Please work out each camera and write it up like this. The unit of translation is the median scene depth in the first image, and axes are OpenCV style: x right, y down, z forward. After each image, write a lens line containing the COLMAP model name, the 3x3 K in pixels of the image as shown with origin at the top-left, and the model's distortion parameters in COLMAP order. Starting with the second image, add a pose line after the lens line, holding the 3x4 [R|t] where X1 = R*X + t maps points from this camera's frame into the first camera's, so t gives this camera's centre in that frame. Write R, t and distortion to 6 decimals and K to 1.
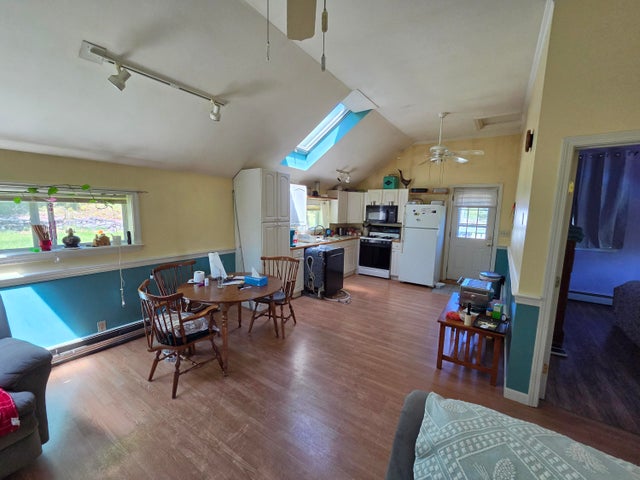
lens RADIAL K [[264.0, 0, 320.4], [0, 264.0, 241.5], [0, 0, 1]] dist [0.000231, 0.001335]
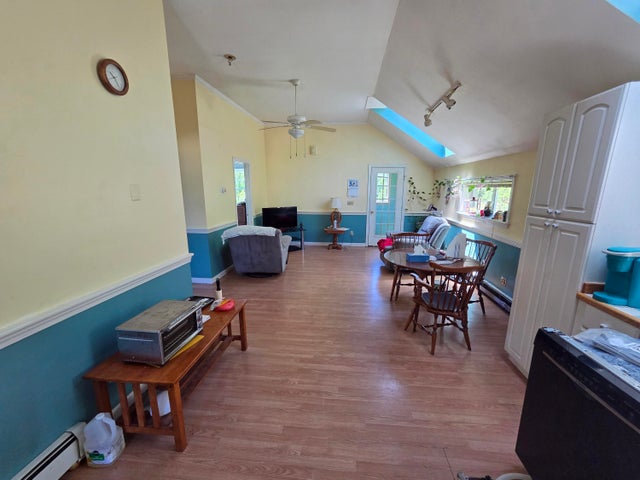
lens RADIAL K [[264.0, 0, 321.2], [0, 264.0, 241.6], [0, 0, 1]] dist [0.000231, 0.001335]
pose [[-0.878809, 0.072743, -0.471596, 0.604409], [-0.079629, 0.952097, 0.295248, -0.202459], [0.470483, 0.297019, -0.830919, 1.743051]]
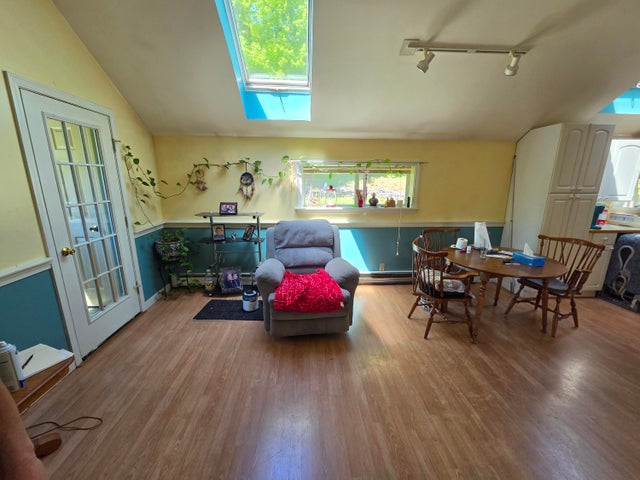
lens RADIAL K [[264.0, 0, 322.0], [0, 264.0, 244.1], [0, 0, 1]] dist [0.000231, 0.001335]
pose [[0.617338, 0.172375, -0.767581, -0.002530], [-0.090667, 0.984788, 0.148233, 0.034637], [0.781456, -0.021916, 0.623576, -0.080572]]
